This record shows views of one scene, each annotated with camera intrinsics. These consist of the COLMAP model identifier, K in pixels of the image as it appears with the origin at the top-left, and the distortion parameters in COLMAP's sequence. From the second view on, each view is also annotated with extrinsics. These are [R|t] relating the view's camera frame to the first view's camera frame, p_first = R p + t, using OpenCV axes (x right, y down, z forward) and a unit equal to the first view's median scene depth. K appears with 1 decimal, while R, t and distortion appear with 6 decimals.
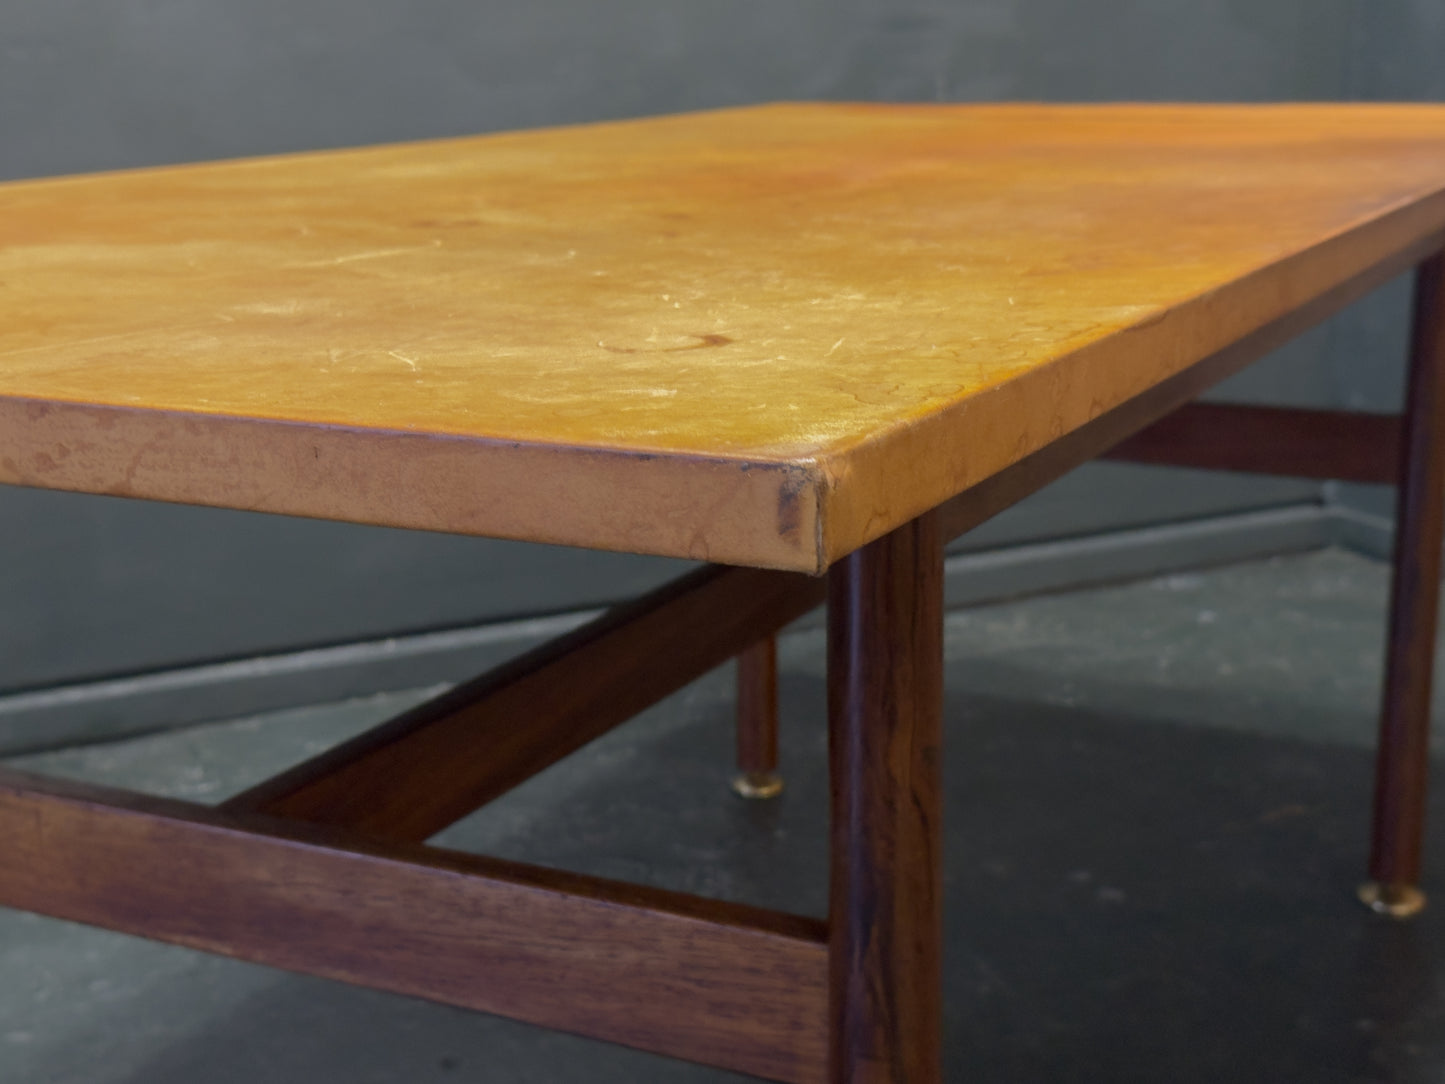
lens RADIAL K [[2072.4, 0, 722.5], [0, 2072.4, 542.0], [0, 0, 1]] dist [0.132707, -0.131606]
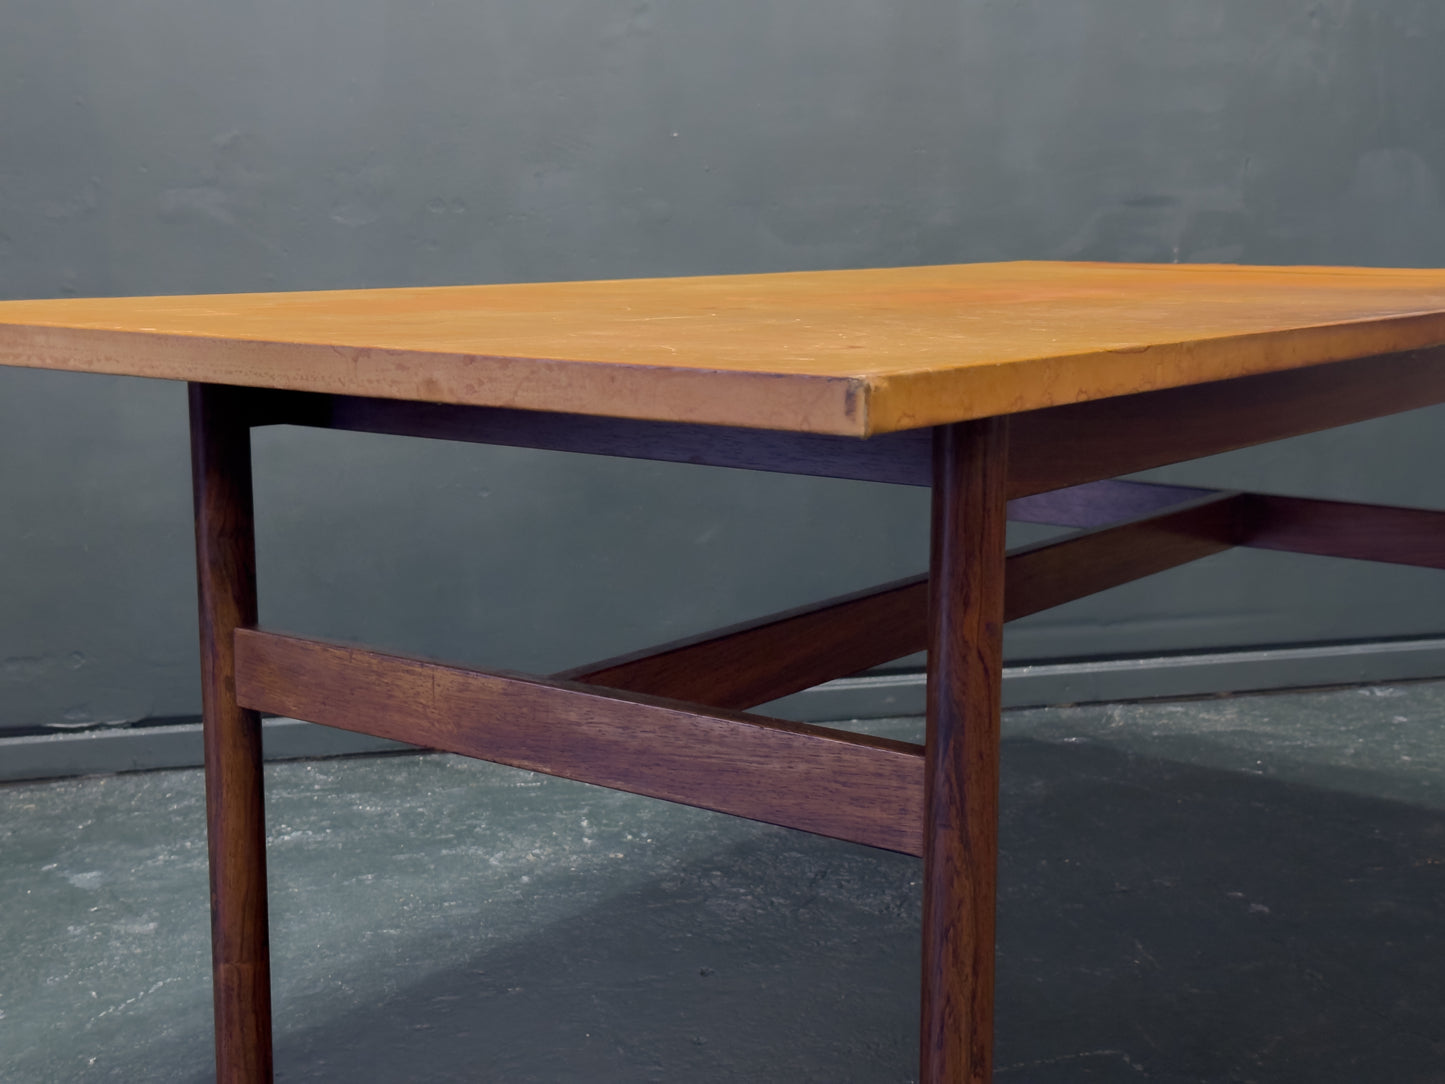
lens RADIAL K [[1968.3, 0, 722.5], [0, 1968.3, 542.0], [0, 0, 1]] dist [0.118415, -0.054567]
pose [[0.986448, 0.047716, -0.156983, 0.122983], [-0.059911, 0.995465, -0.073891, 0.150881], [0.152746, 0.082295, 0.984833, -0.469481]]
